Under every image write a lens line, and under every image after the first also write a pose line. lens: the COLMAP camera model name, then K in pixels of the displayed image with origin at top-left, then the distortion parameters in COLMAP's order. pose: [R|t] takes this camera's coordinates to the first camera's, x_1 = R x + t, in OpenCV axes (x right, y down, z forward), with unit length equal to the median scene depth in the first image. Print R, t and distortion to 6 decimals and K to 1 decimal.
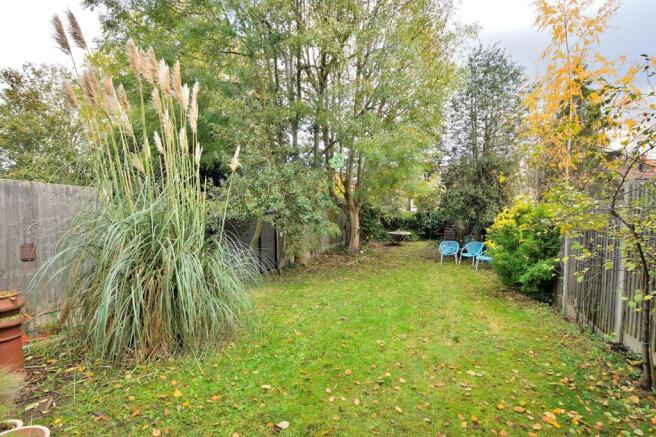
lens RADIAL K [[291.0, 0, 333.0], [0, 291.0, 215.9], [0, 0, 1]] dist [-0.023977, 0.001284]
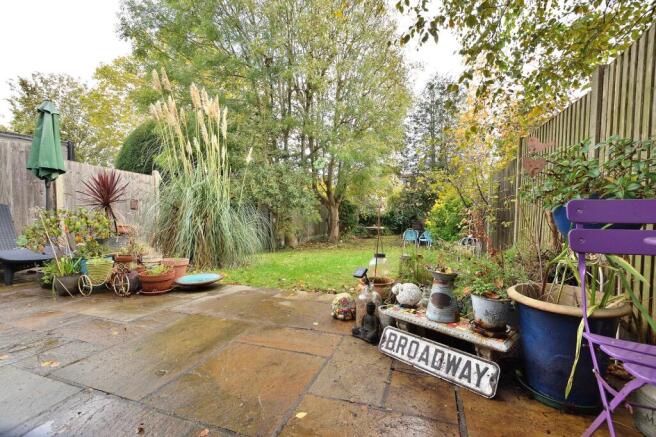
lens RADIAL K [[291.0, 0, 333.0], [0, 291.0, 215.9], [0, 0, 1]] dist [-0.023977, 0.001284]
pose [[0.999123, 0.005663, 0.041495, 0.019021], [-0.004445, 0.999558, -0.029388, 0.066529], [-0.041643, 0.029178, 0.998706, -0.220879]]
